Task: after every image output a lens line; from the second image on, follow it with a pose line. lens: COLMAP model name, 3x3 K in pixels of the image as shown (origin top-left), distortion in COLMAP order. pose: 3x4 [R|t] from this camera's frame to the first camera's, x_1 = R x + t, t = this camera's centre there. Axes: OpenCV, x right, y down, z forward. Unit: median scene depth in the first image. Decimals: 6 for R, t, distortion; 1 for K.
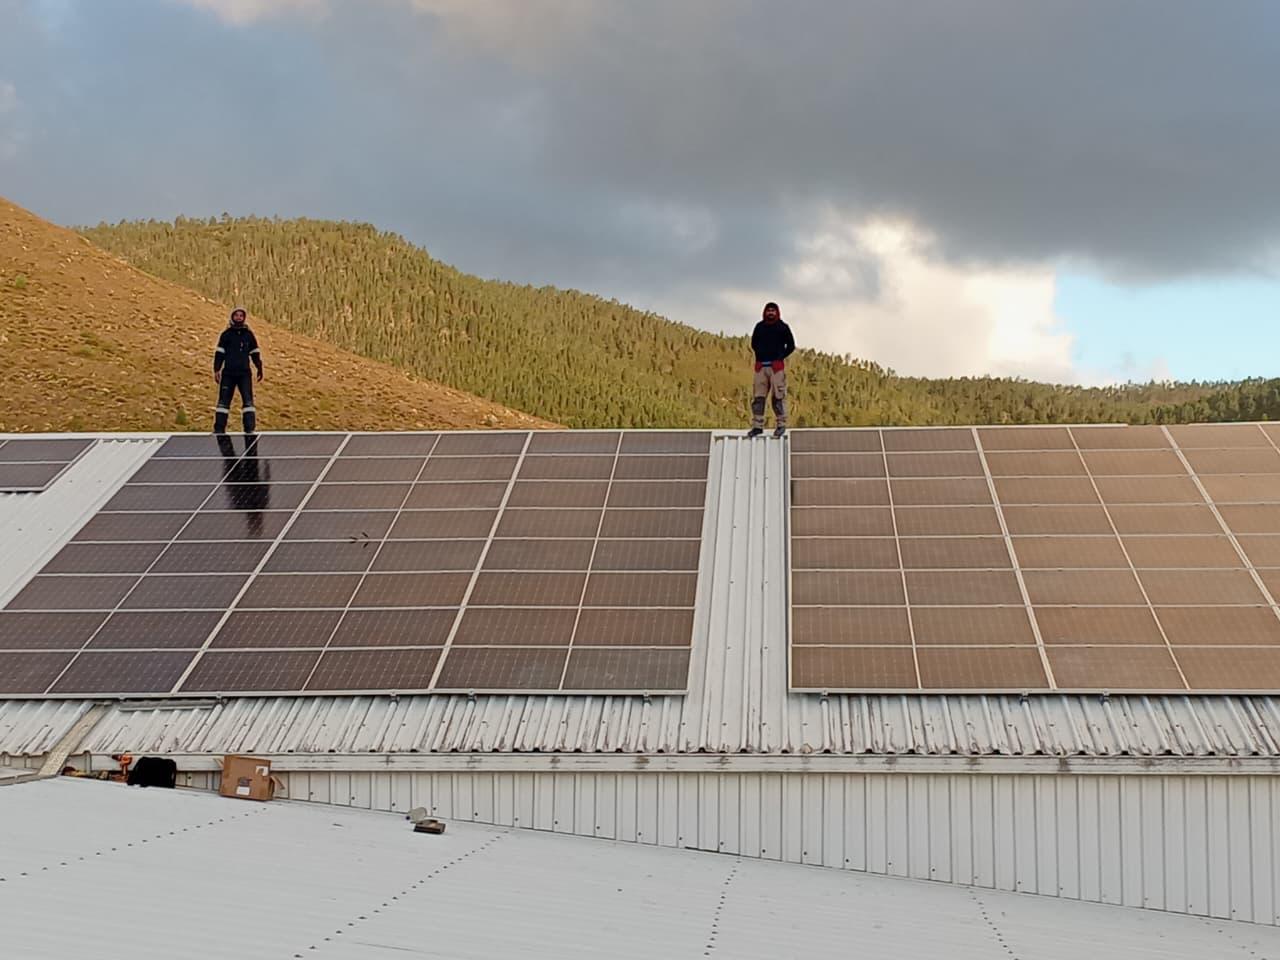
lens RADIAL K [[2333.8, 0, 640.0], [0, 2333.8, 480.0], [0, 0, 1]] dist [0.088470, 0.409295]
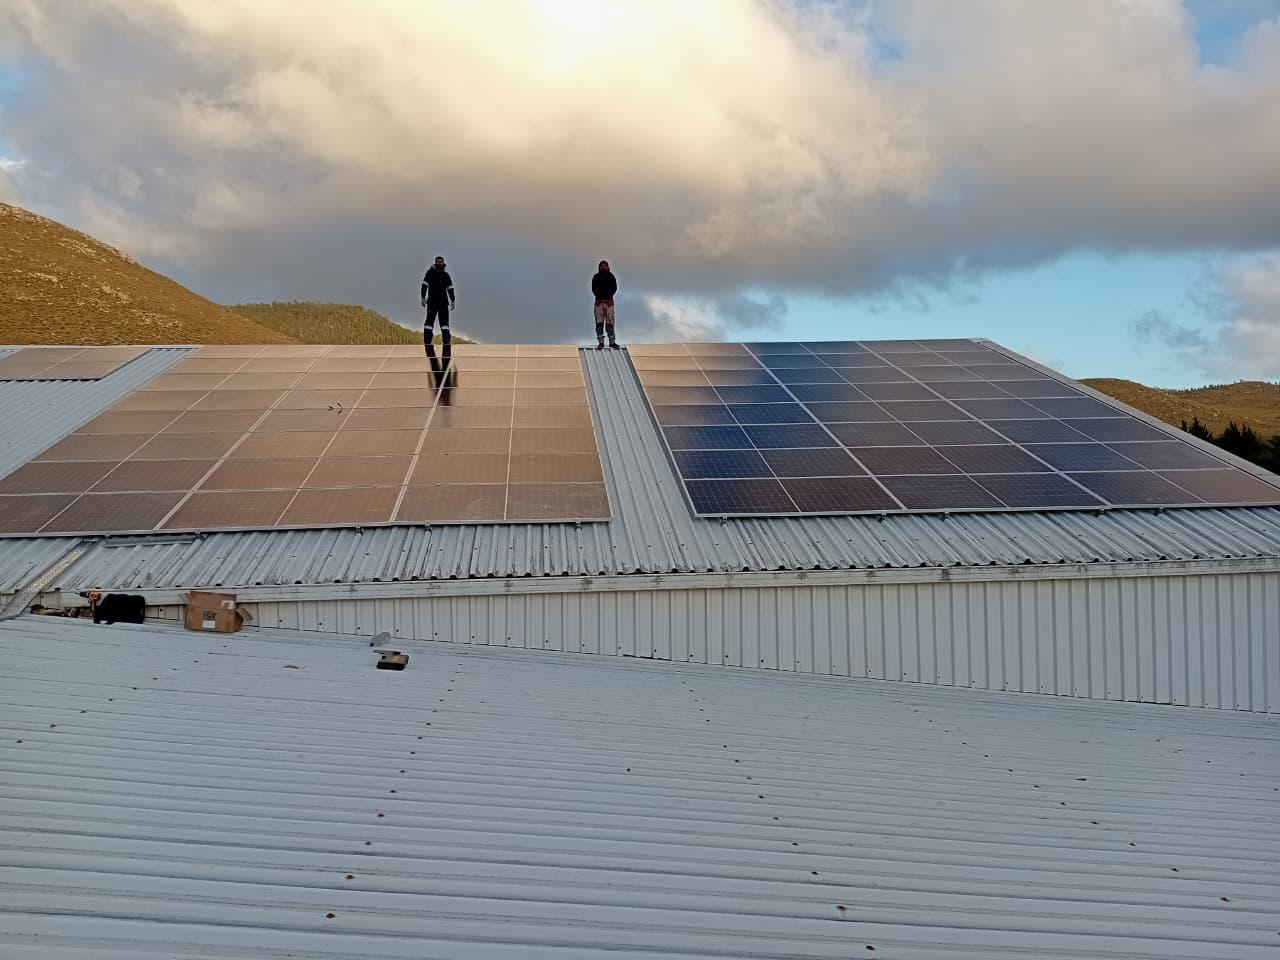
lens RADIAL K [[955.8, 0, 640.0], [0, 955.8, 480.0], [0, 0, 1]] dist [0.096450, -0.175871]
pose [[0.986723, -0.016941, 0.161524, -0.046671], [0.006315, 0.997795, 0.066072, 0.039811], [-0.162287, -0.064175, 0.984655, 0.535281]]
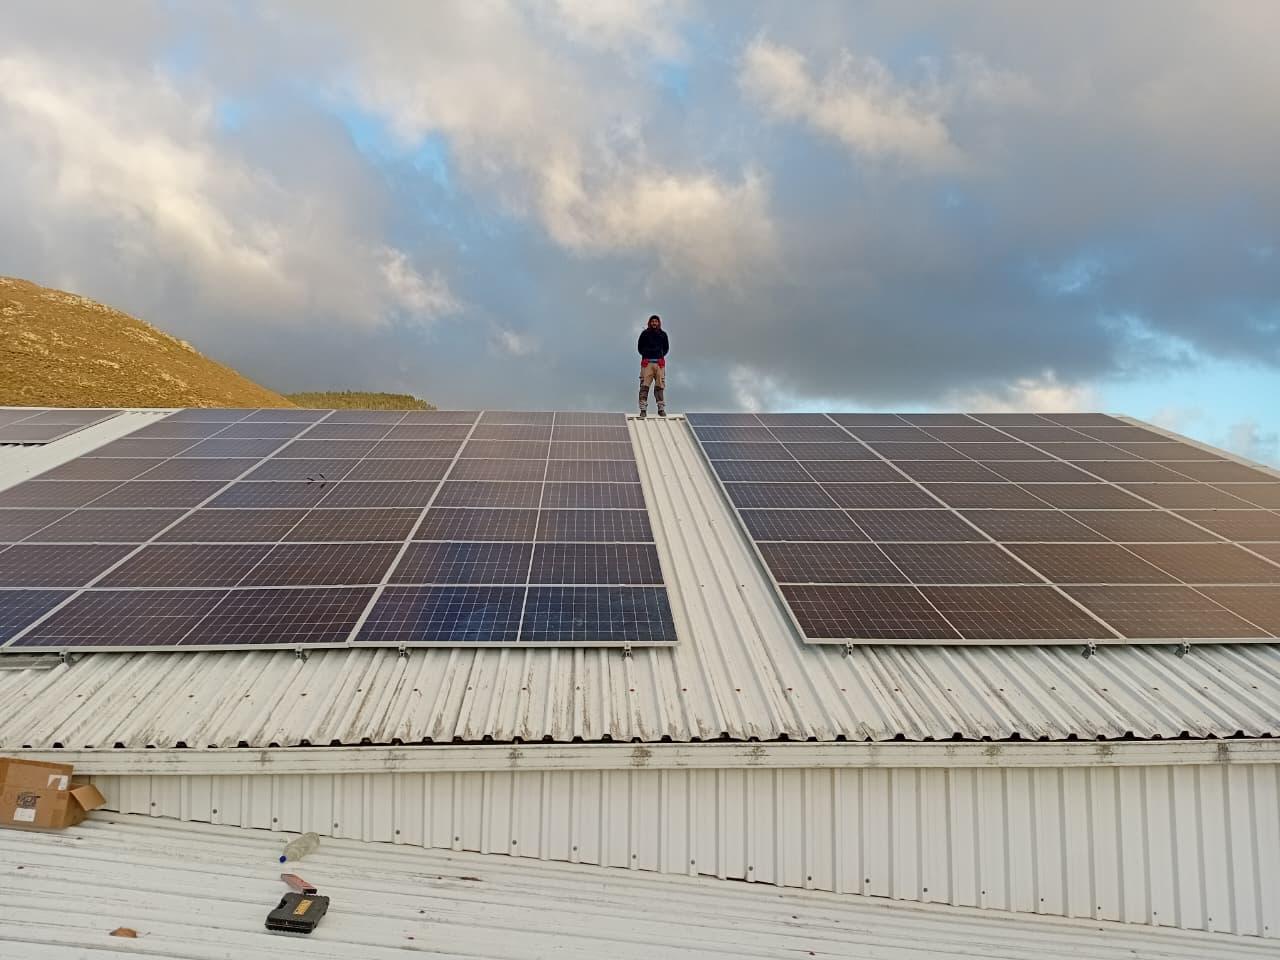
lens RADIAL K [[955.8, 0, 640.0], [0, 955.8, 480.0], [0, 0, 1]] dist [0.096450, -0.175871]
pose [[0.992846, 0.013022, 0.118690, -0.034014], [-0.009713, 0.999549, -0.028418, 0.045988], [-0.119006, 0.027061, 0.992525, 0.702040]]
